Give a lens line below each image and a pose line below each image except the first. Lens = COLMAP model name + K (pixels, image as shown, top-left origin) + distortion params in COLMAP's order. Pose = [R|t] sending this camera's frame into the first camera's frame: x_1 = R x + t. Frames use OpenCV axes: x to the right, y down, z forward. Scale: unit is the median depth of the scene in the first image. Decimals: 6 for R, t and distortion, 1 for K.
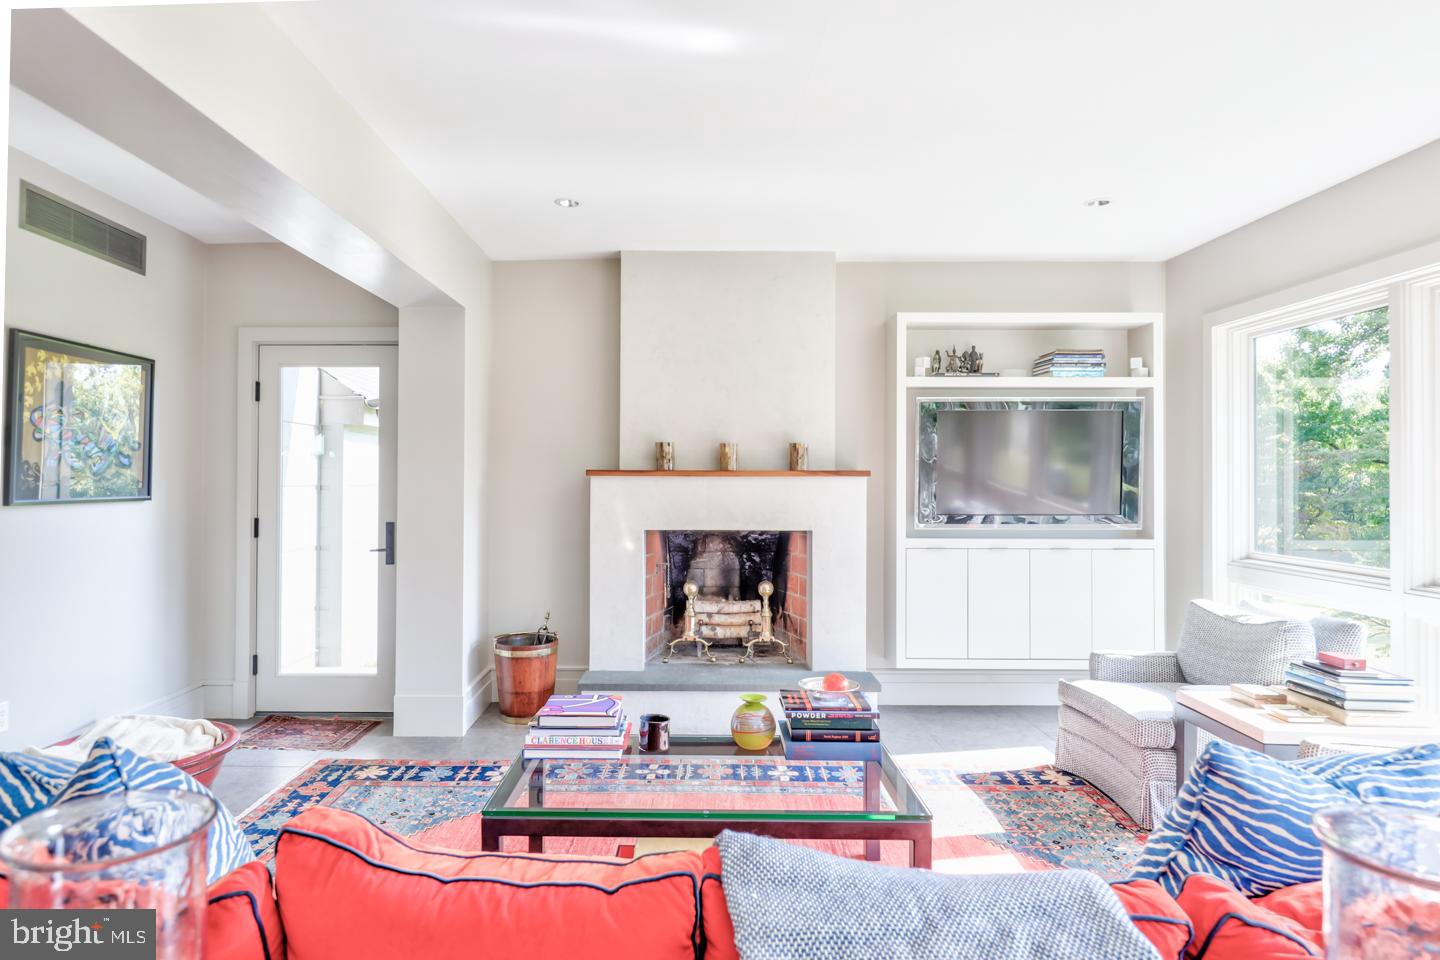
lens RADIAL K [[849.0, 0, 710.8], [0, 849.0, 475.4], [0, 0, 1]] dist [0.002837, 0.000162]
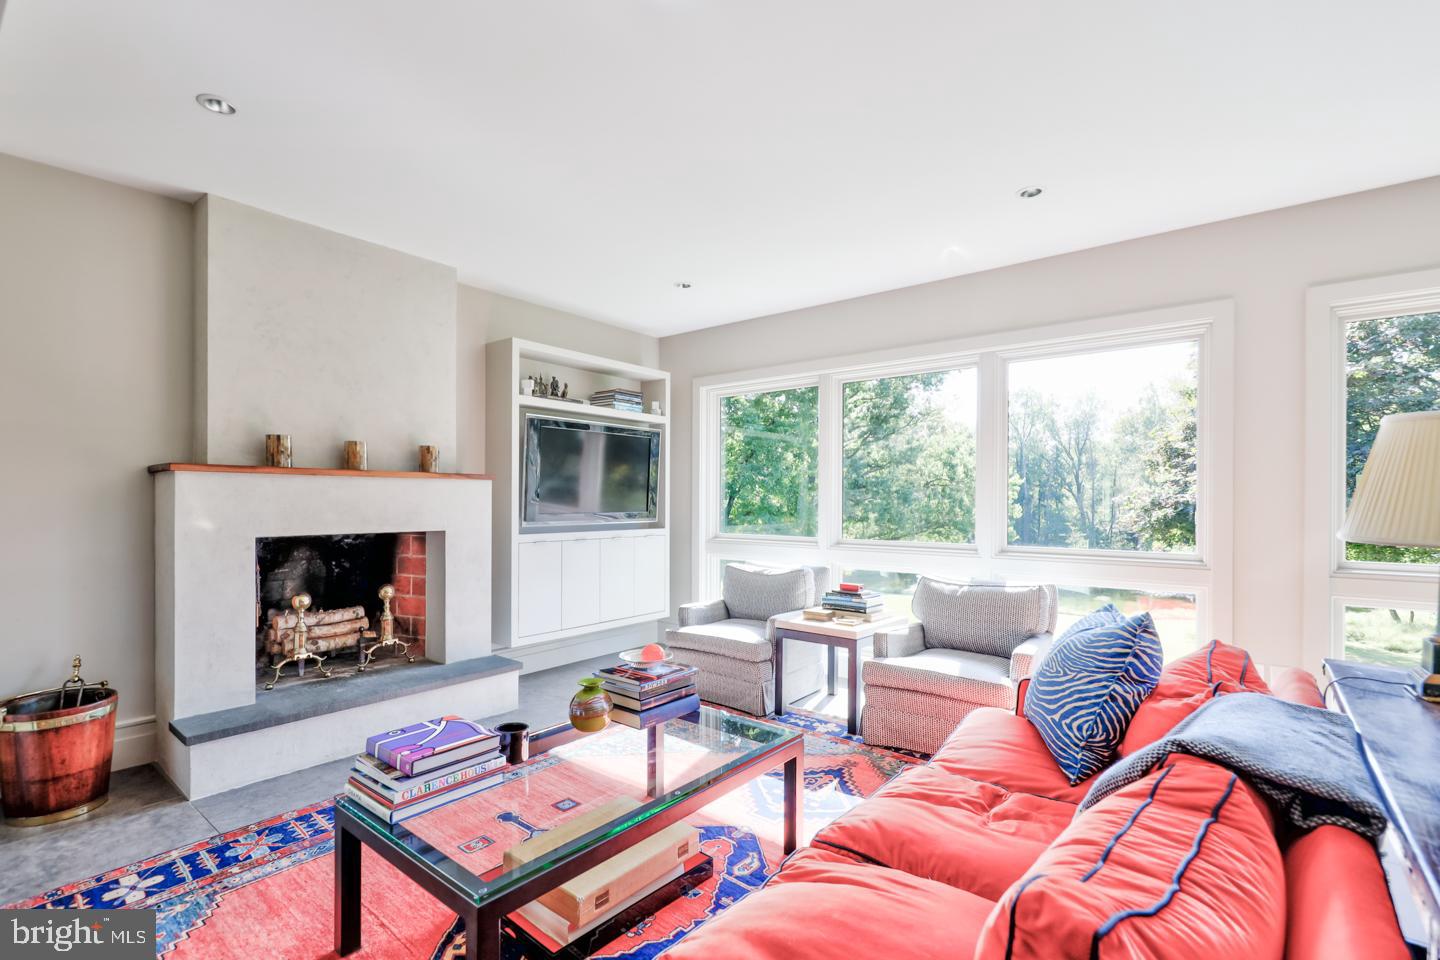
lens RADIAL K [[645.5, 0, 706.5], [0, 645.5, 500.3], [0, 0, 1]] dist [0.000091, 0.001134]
pose [[0.637123, -0.000054, 0.770762, -0.282030], [-0.004277, 0.999984, 0.003606, 0.023543], [-0.770750, -0.005594, 0.637113, 0.242852]]
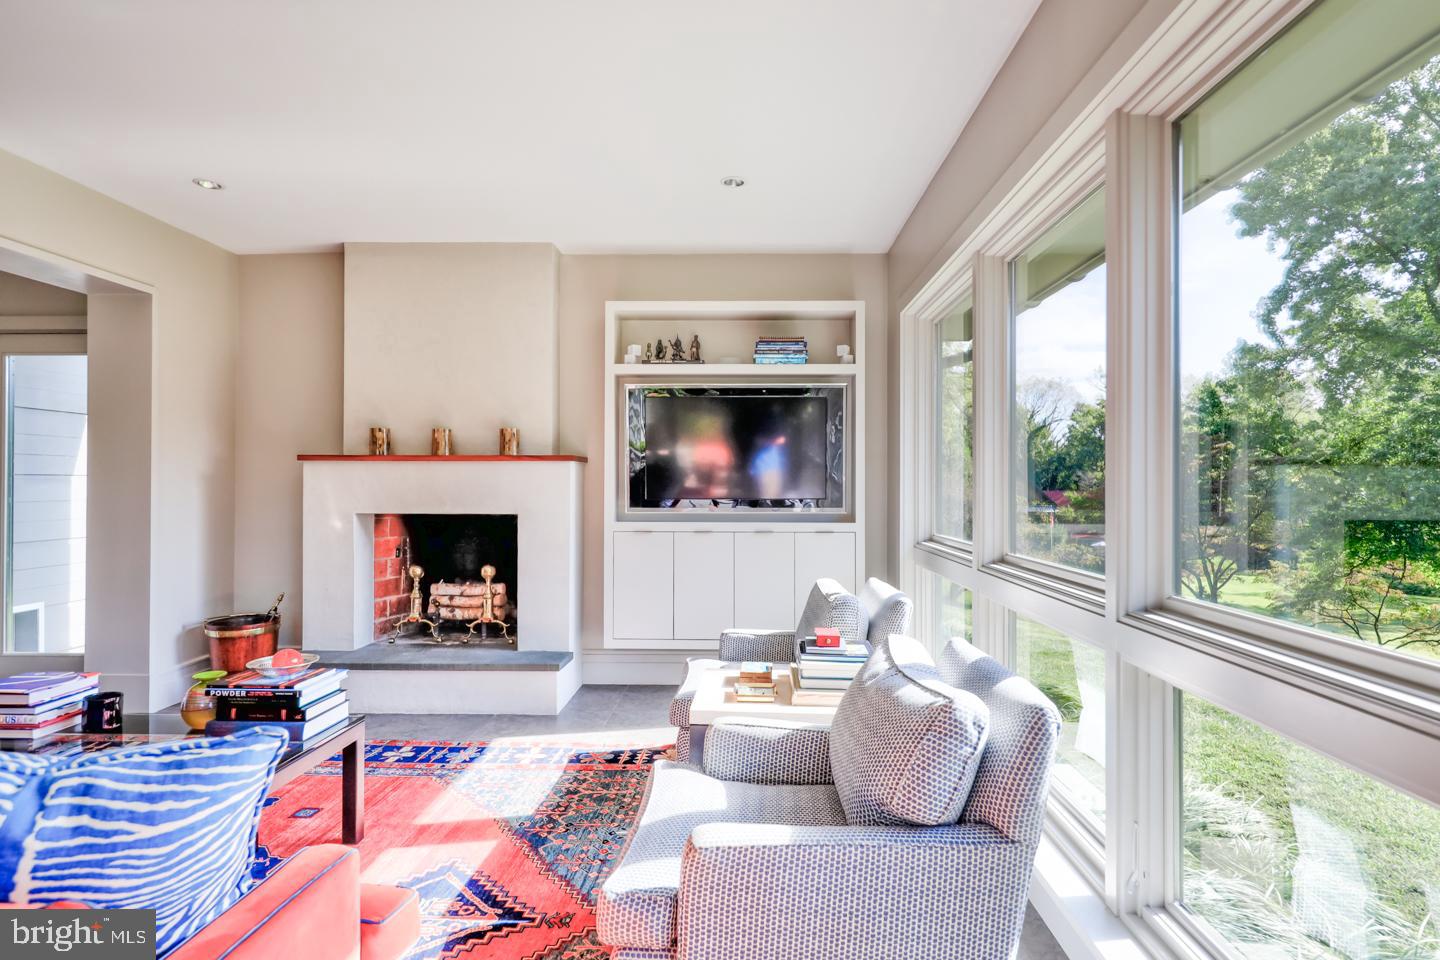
lens RADIAL K [[754.8, 0, 726.9], [0, 754.8, 489.3], [0, 0, 1]] dist [0.004814, -0.001163]
pose [[0.999908, -0.000380, -0.013595, 0.376583], [0.000512, 0.999953, 0.009662, 0.025929], [0.013591, -0.009668, 0.999861, 0.091135]]
